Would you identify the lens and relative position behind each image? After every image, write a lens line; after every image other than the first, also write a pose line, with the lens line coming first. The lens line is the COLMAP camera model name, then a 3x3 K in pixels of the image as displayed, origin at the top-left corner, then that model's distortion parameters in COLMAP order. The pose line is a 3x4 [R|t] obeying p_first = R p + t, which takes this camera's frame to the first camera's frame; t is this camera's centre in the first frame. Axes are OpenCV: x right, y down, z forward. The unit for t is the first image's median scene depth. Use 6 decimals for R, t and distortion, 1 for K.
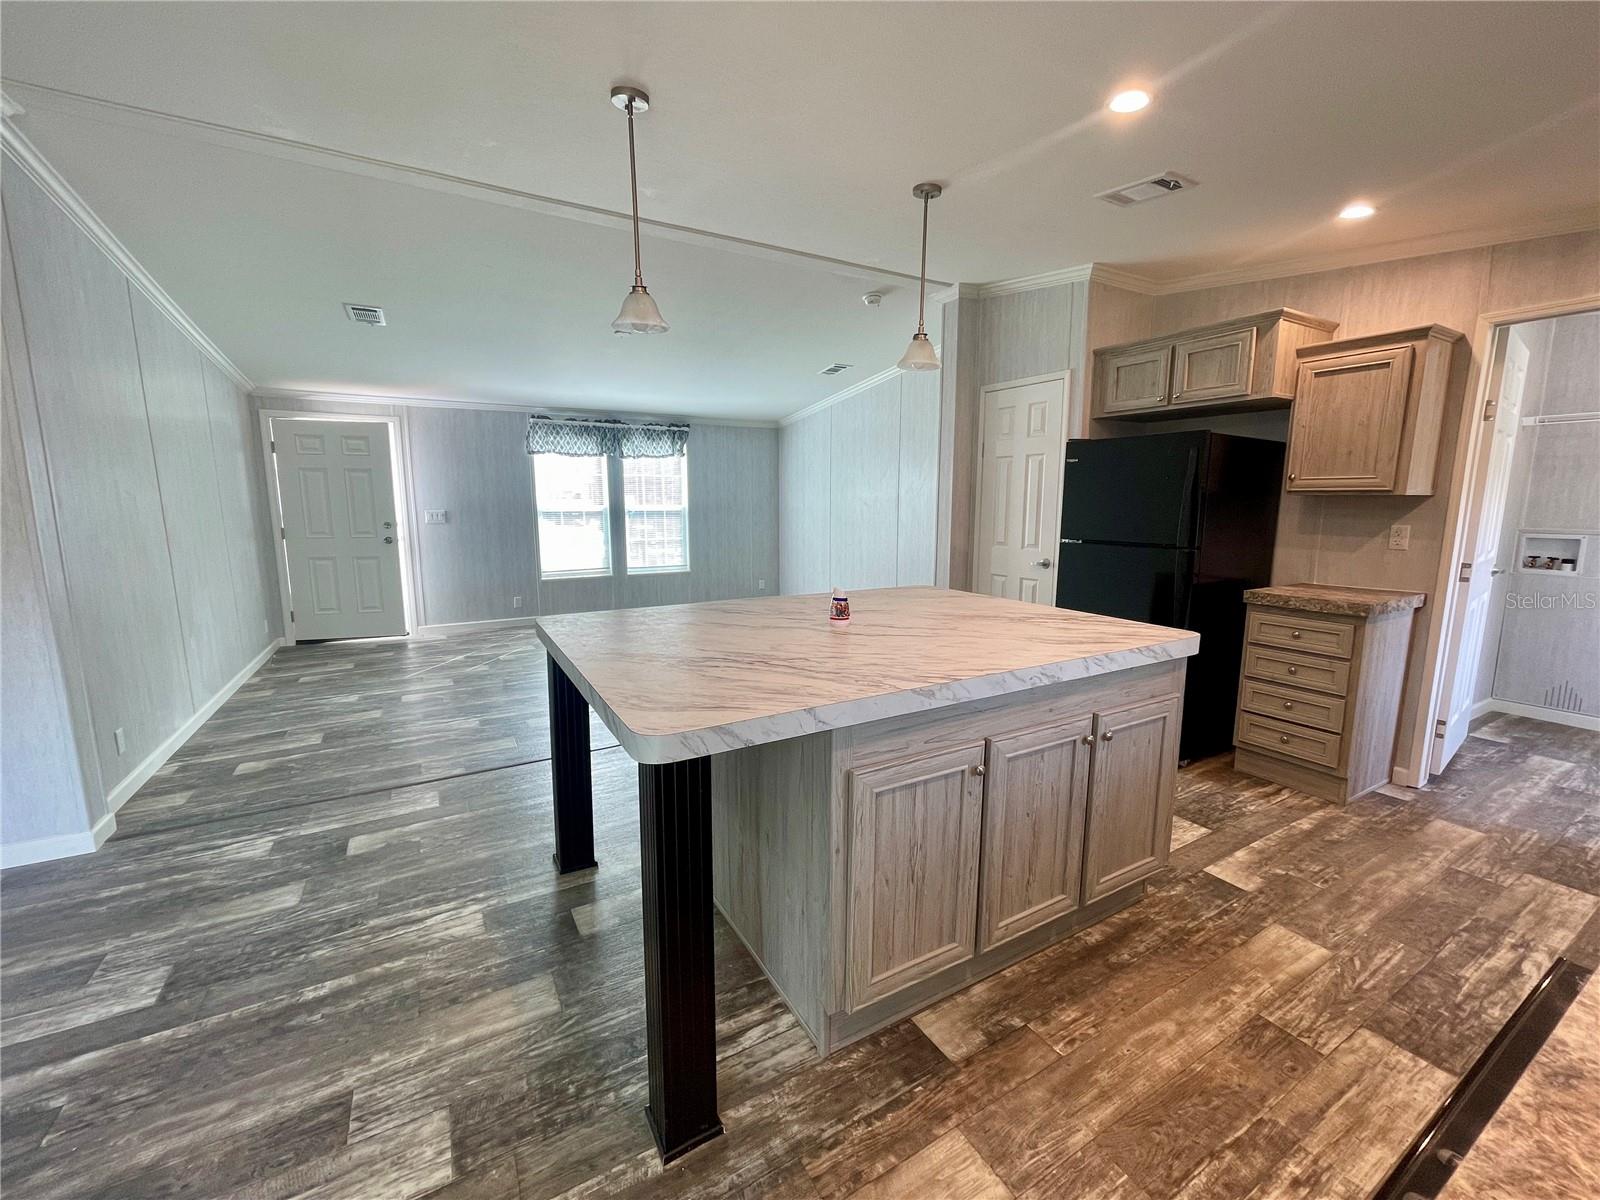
lens RADIAL K [[633.0, 0, 800.0], [0, 633.0, 600.0], [0, 0, 1]] dist [-0.000898, -0.000298]
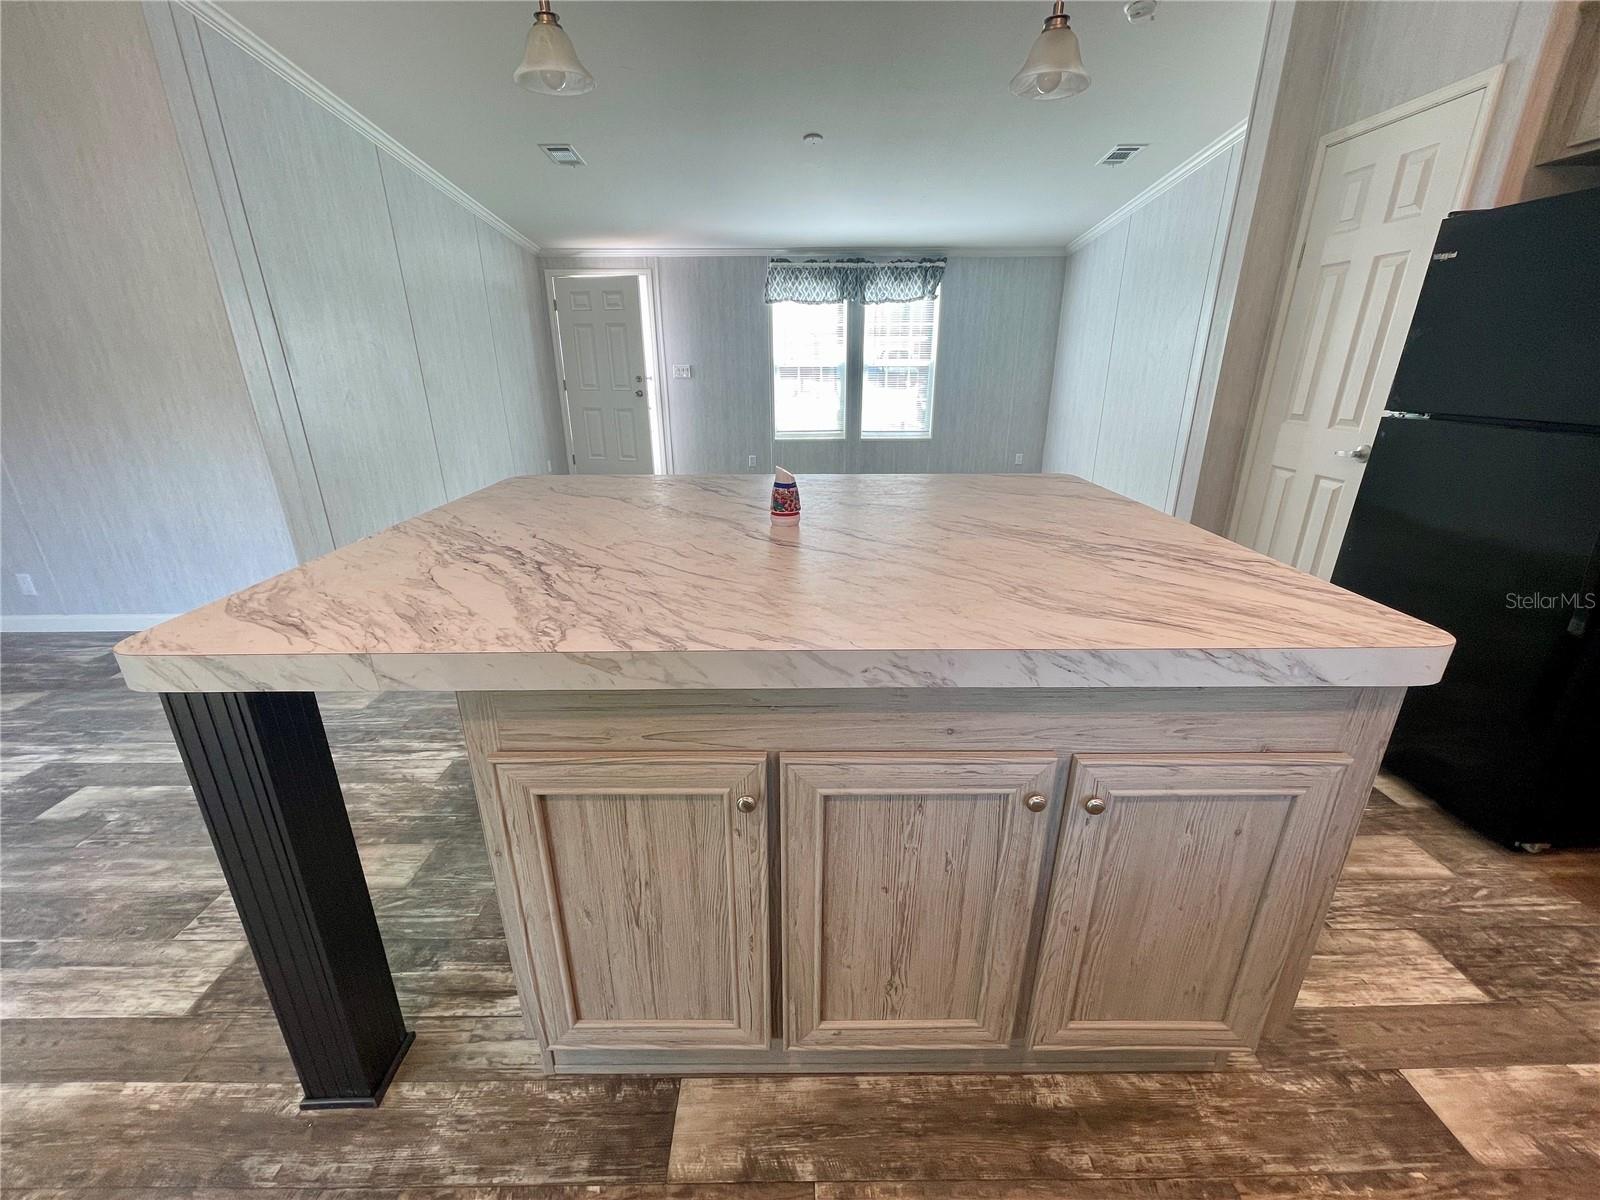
lens RADIAL K [[636.6, 0, 797.4], [0, 636.6, 594.8], [0, 0, 1]] dist [0.001732, -0.002129]
pose [[0.874246, 0.165233, -0.456499, 0.210863], [-0.072506, 0.974192, 0.213758, -0.017109], [0.480038, -0.153778, 0.863664, 0.206916]]
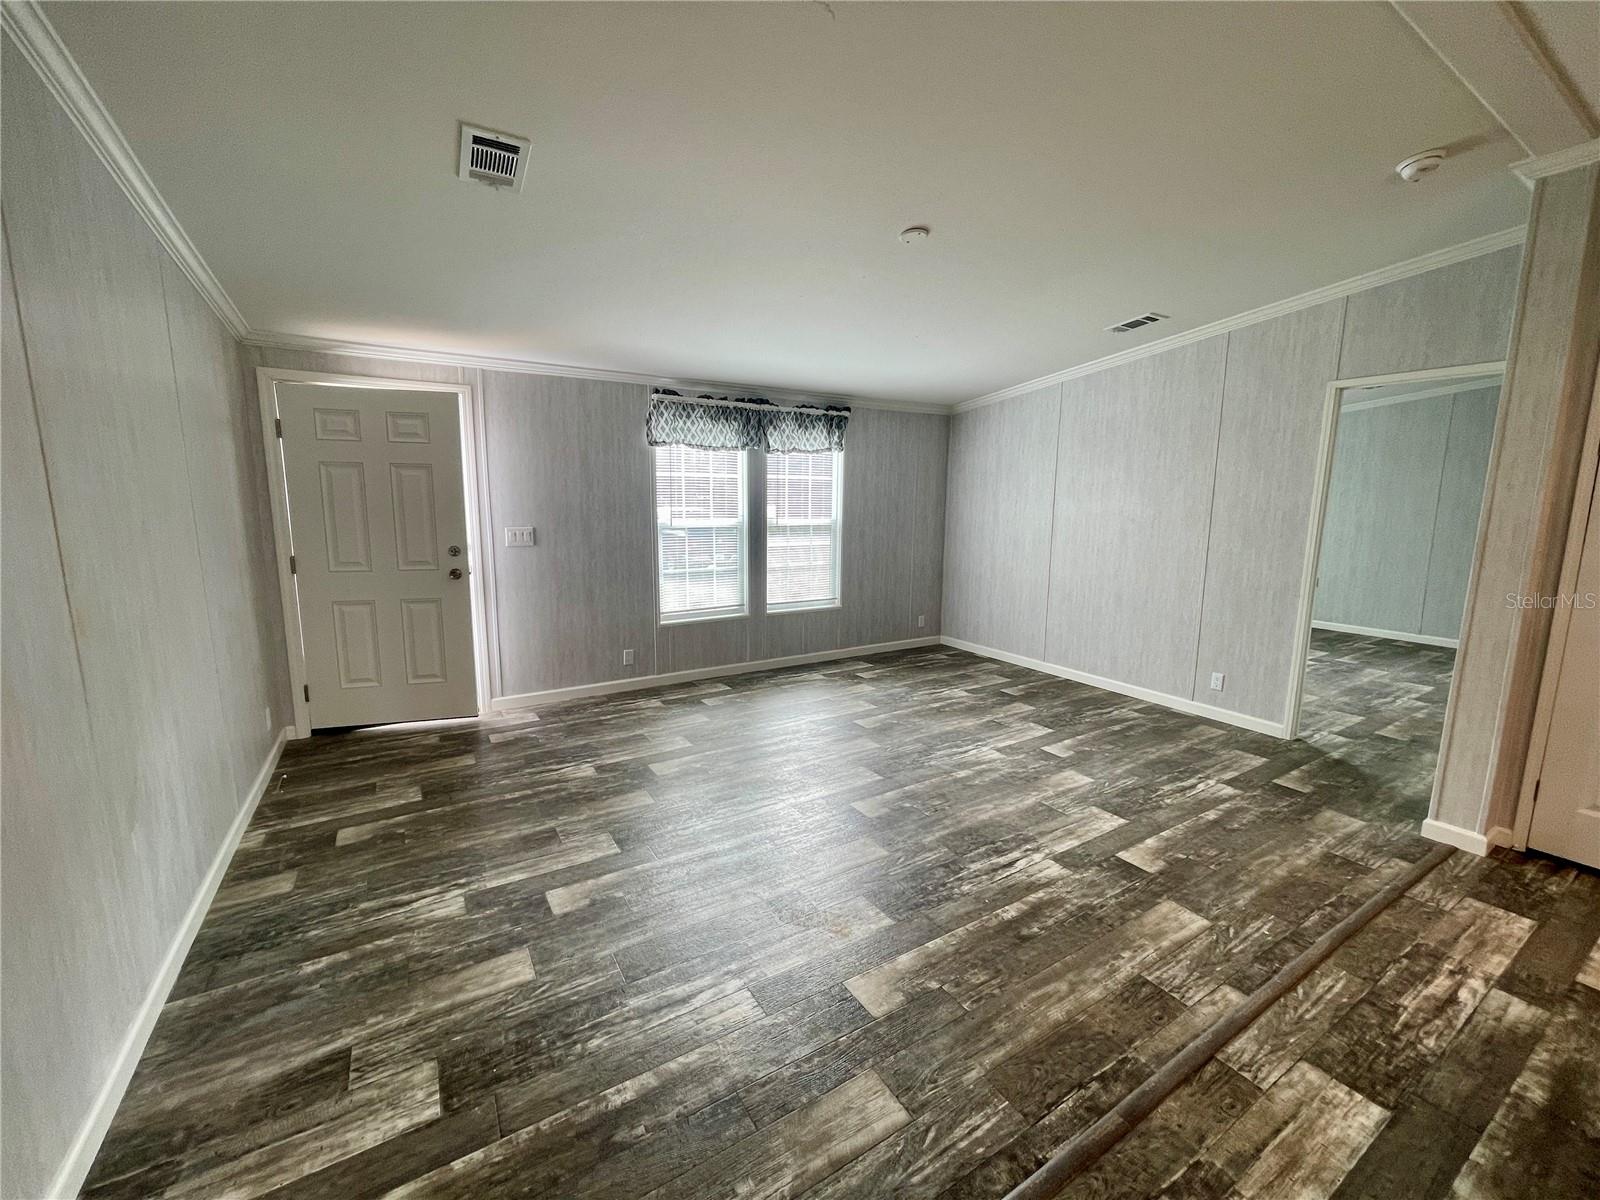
lens RADIAL K [[633.2, 0, 802.3], [0, 633.2, 597.3], [0, 0, 1]] dist [0.003399, 0.000217]
pose [[0.999503, 0.003921, 0.031273, -0.478998], [-0.003914, 0.999992, -0.000284, -0.109666], [-0.031274, 0.000162, 0.999511, 0.510610]]
